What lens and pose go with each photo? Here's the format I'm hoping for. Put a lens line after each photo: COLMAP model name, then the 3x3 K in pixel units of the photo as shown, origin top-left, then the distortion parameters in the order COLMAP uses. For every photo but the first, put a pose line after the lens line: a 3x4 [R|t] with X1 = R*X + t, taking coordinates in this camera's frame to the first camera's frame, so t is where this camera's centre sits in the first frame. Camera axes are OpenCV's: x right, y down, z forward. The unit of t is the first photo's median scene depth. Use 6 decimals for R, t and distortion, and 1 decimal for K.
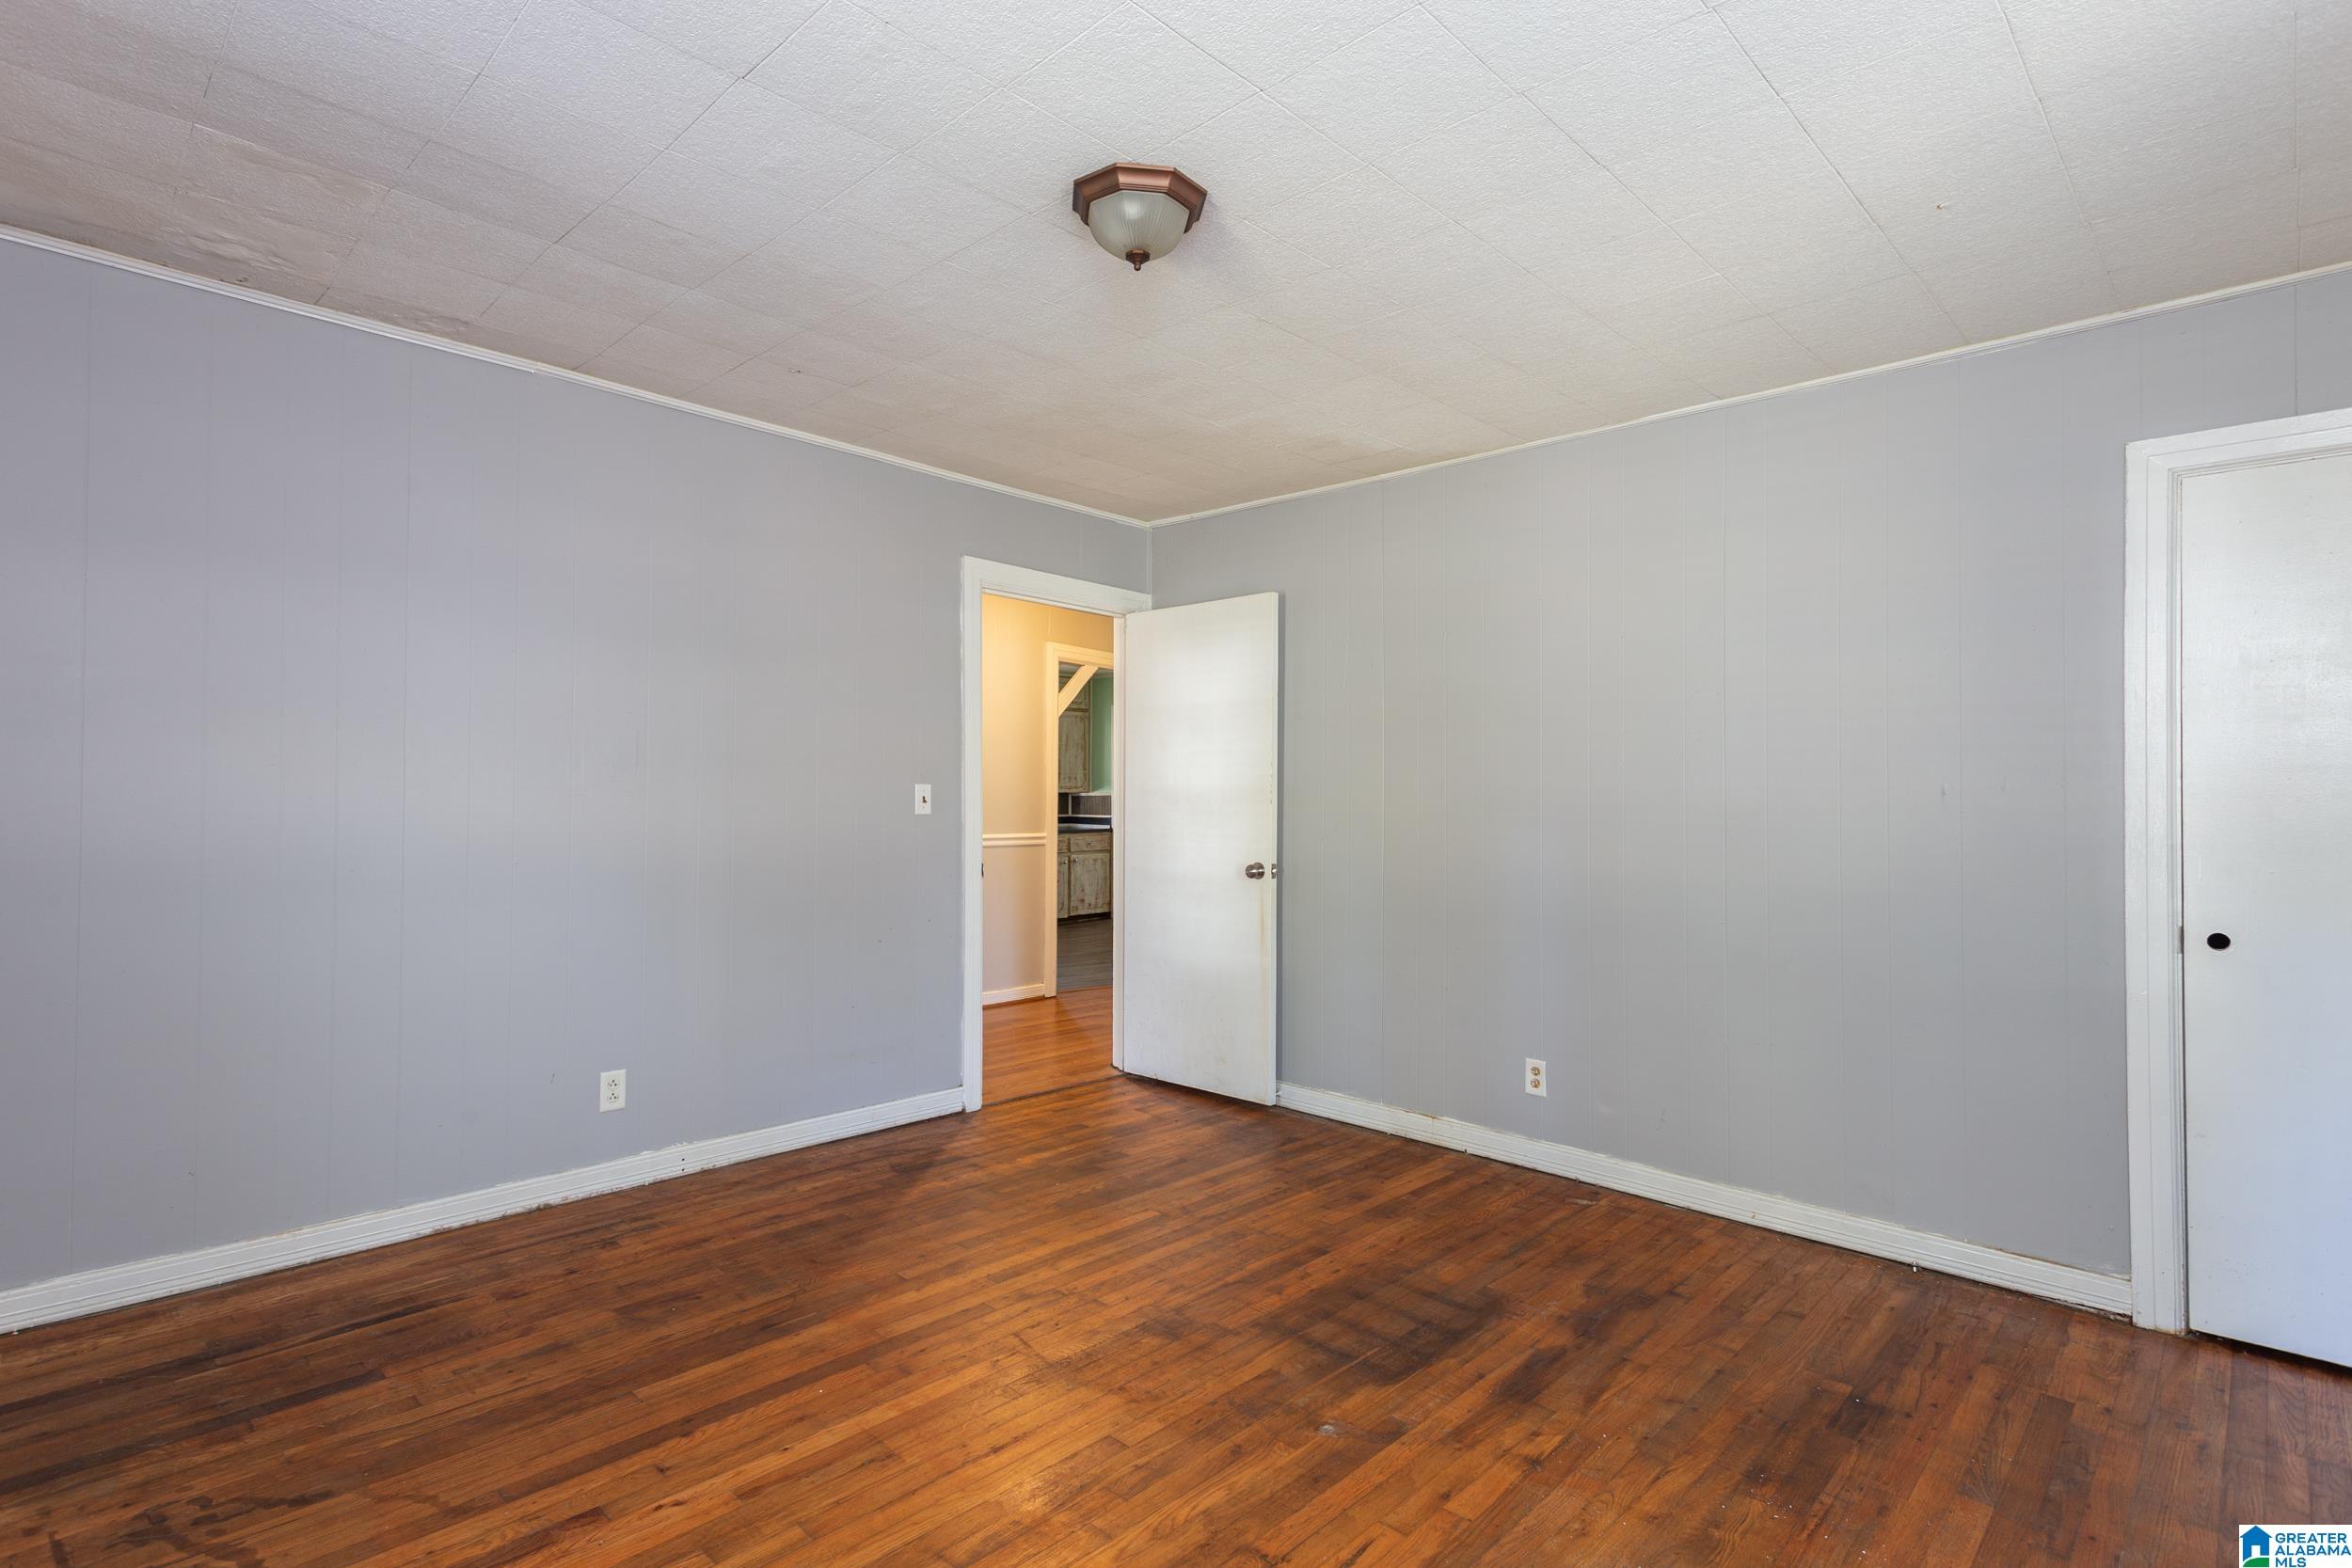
lens RADIAL K [[1147.4, 0, 1176.0], [0, 1147.4, 784.0], [0, 0, 1]] dist [0.002071, 0.000420]
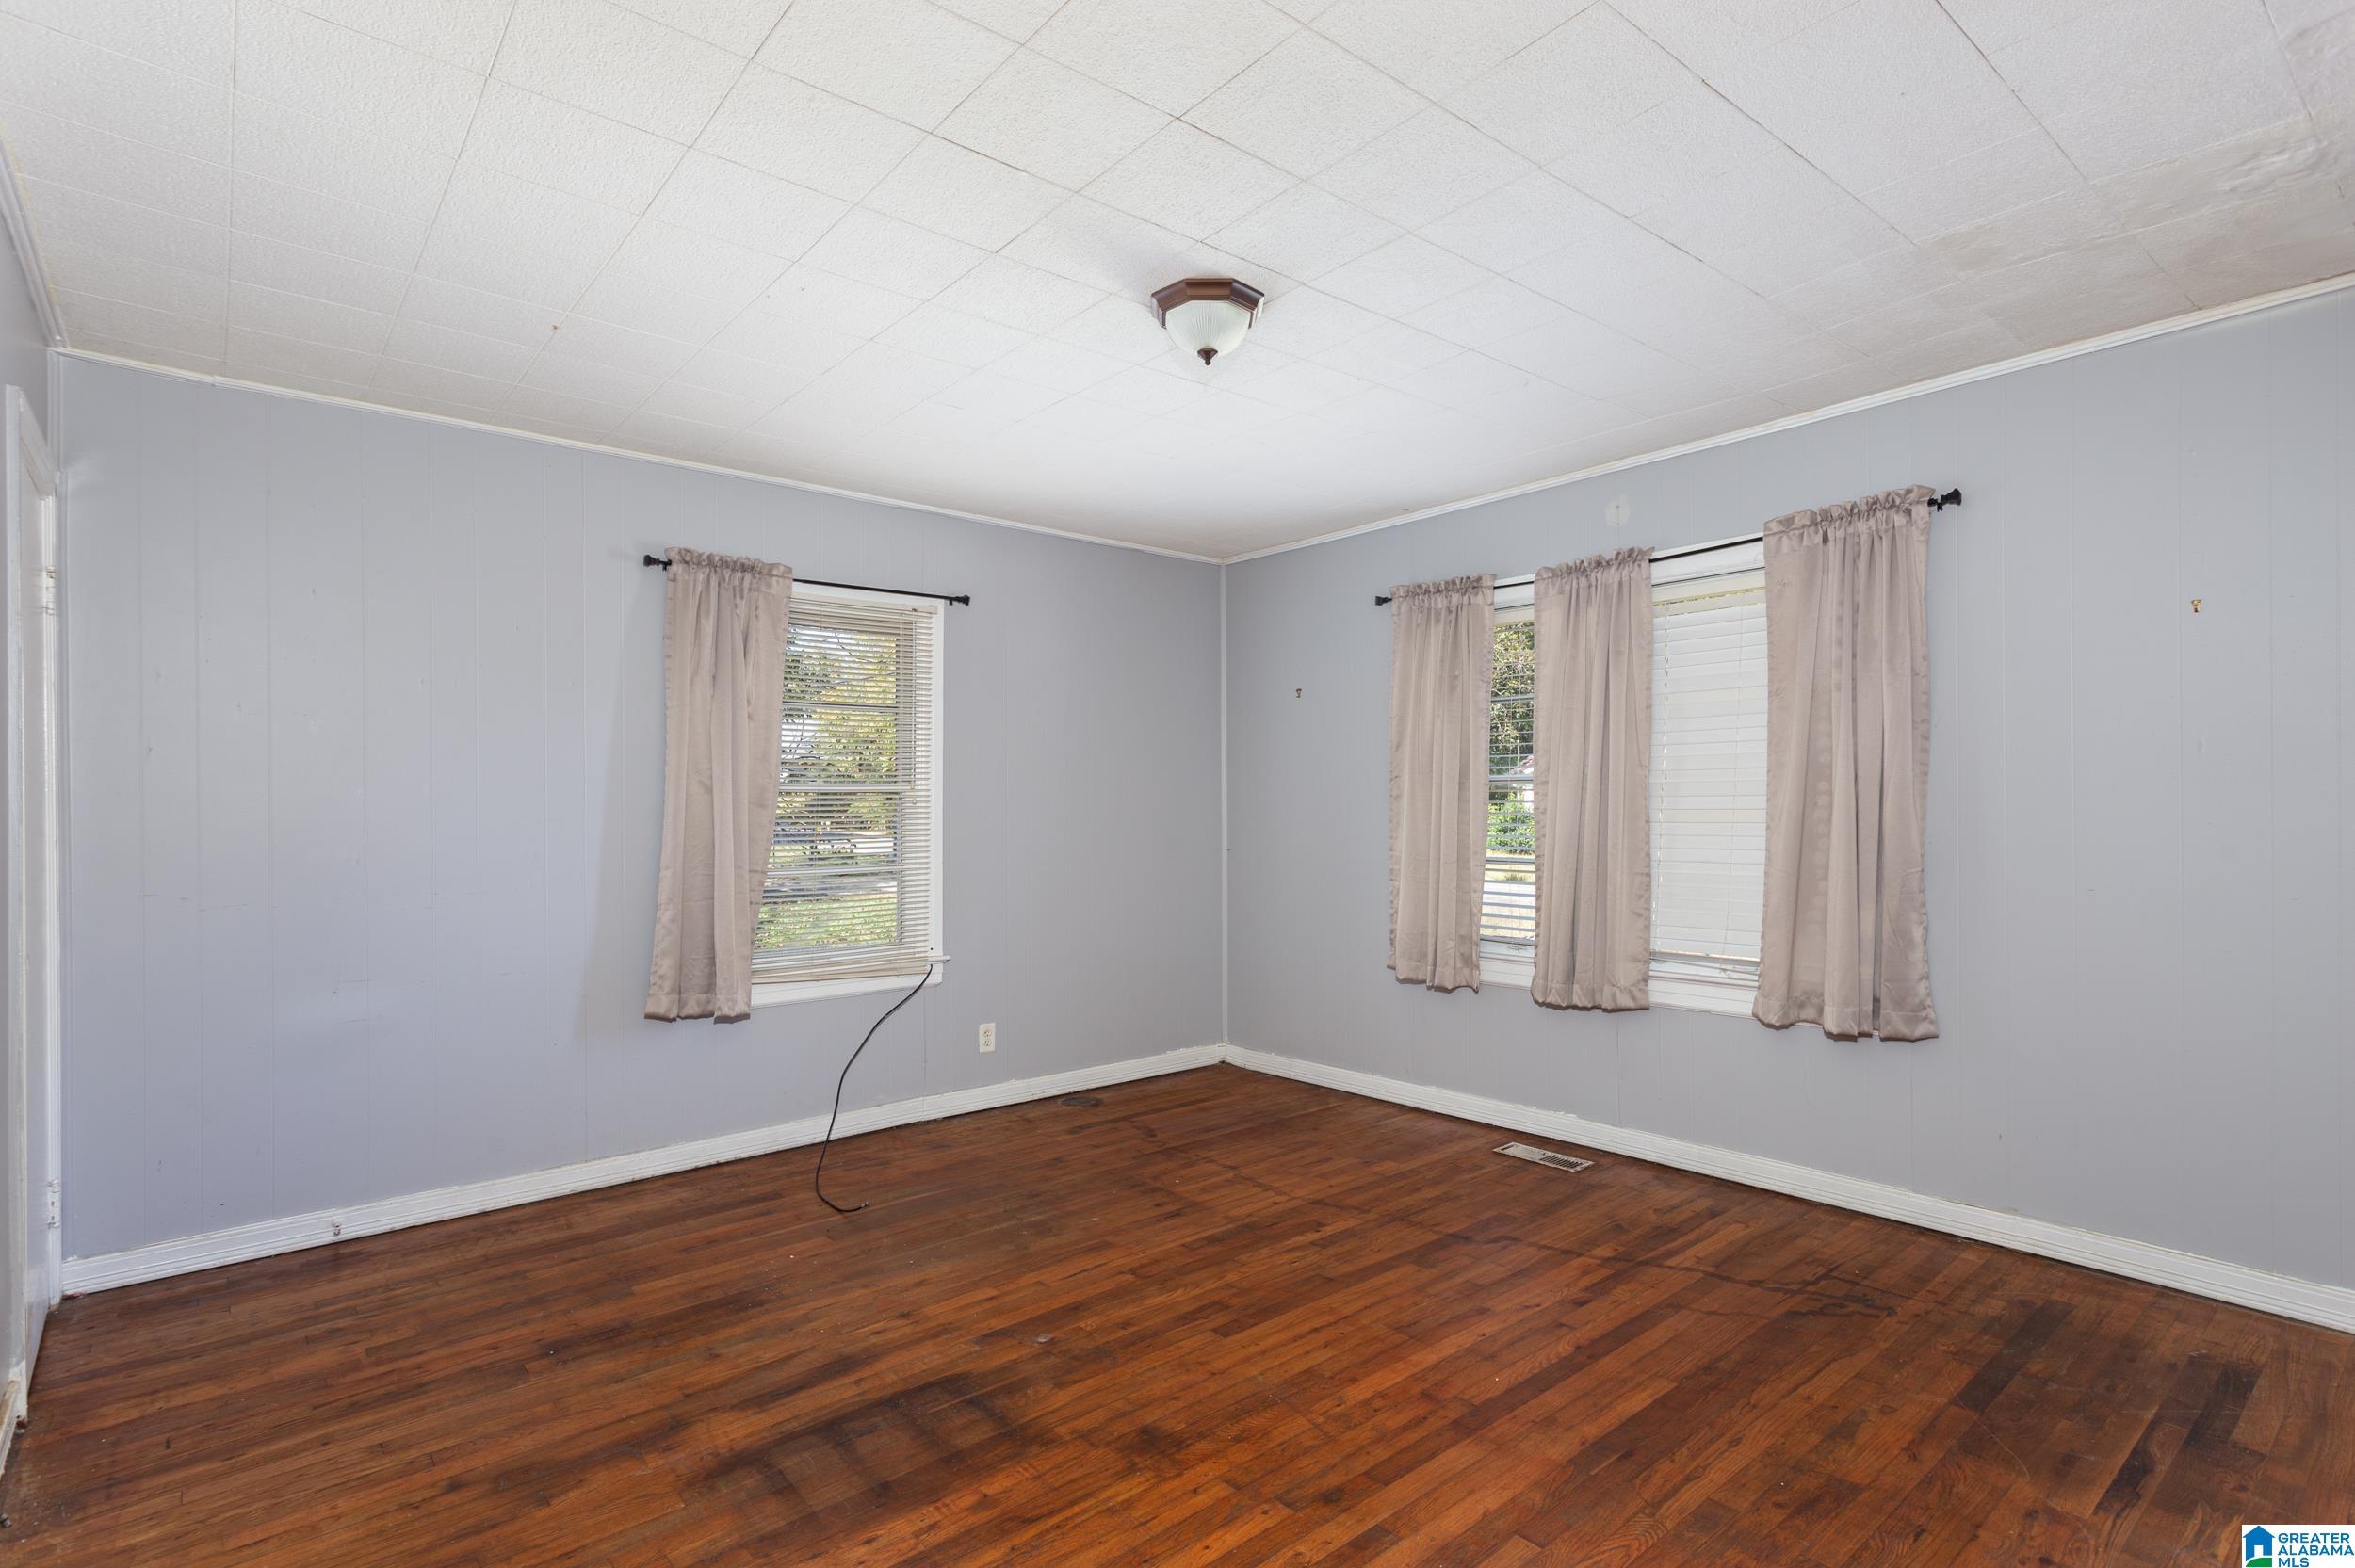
lens RADIAL K [[1148.8, 0, 1177.5], [0, 1148.8, 784.0], [0, 0, 1]] dist [0.002071, 0.000420]
pose [[-0.992723, -0.005374, 0.120304, -0.134913], [-0.007719, 0.999789, -0.019037, 0.003871], [-0.120176, -0.019827, -0.992555, 1.990162]]
